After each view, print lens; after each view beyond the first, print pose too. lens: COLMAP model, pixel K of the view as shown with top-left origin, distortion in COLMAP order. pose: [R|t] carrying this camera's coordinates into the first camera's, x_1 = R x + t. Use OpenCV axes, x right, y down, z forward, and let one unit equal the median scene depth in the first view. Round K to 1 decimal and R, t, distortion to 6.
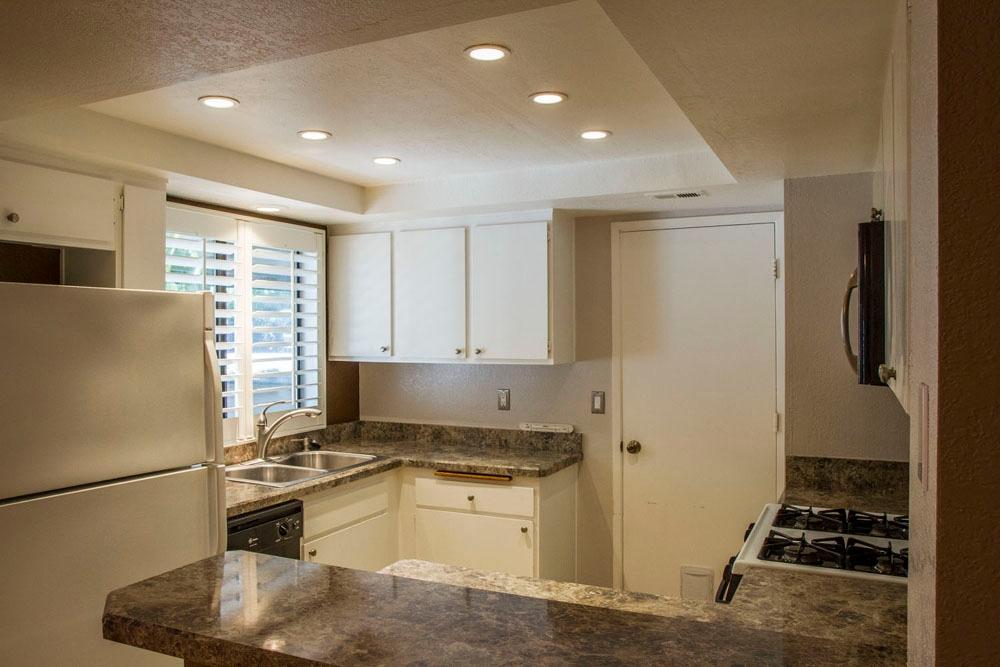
lens RADIAL K [[782.6, 0, 500.0], [0, 782.6, 333.5], [0, 0, 1]] dist [-0.122236, 0.141896]
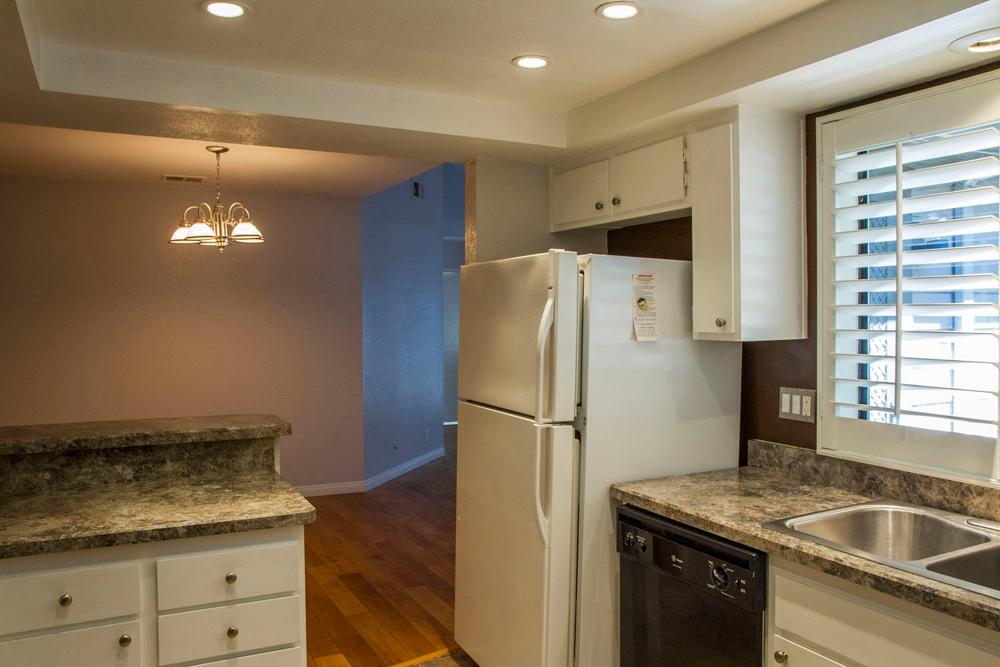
lens RADIAL K [[782.6, 0, 500.0], [0, 782.6, 333.5], [0, 0, 1]] dist [-0.122236, 0.141896]
pose [[-0.614436, 0.023555, -0.788615, 0.353139], [0.003920, 0.999633, 0.026804, 0.019318], [0.788957, 0.013378, -0.614303, 1.206028]]
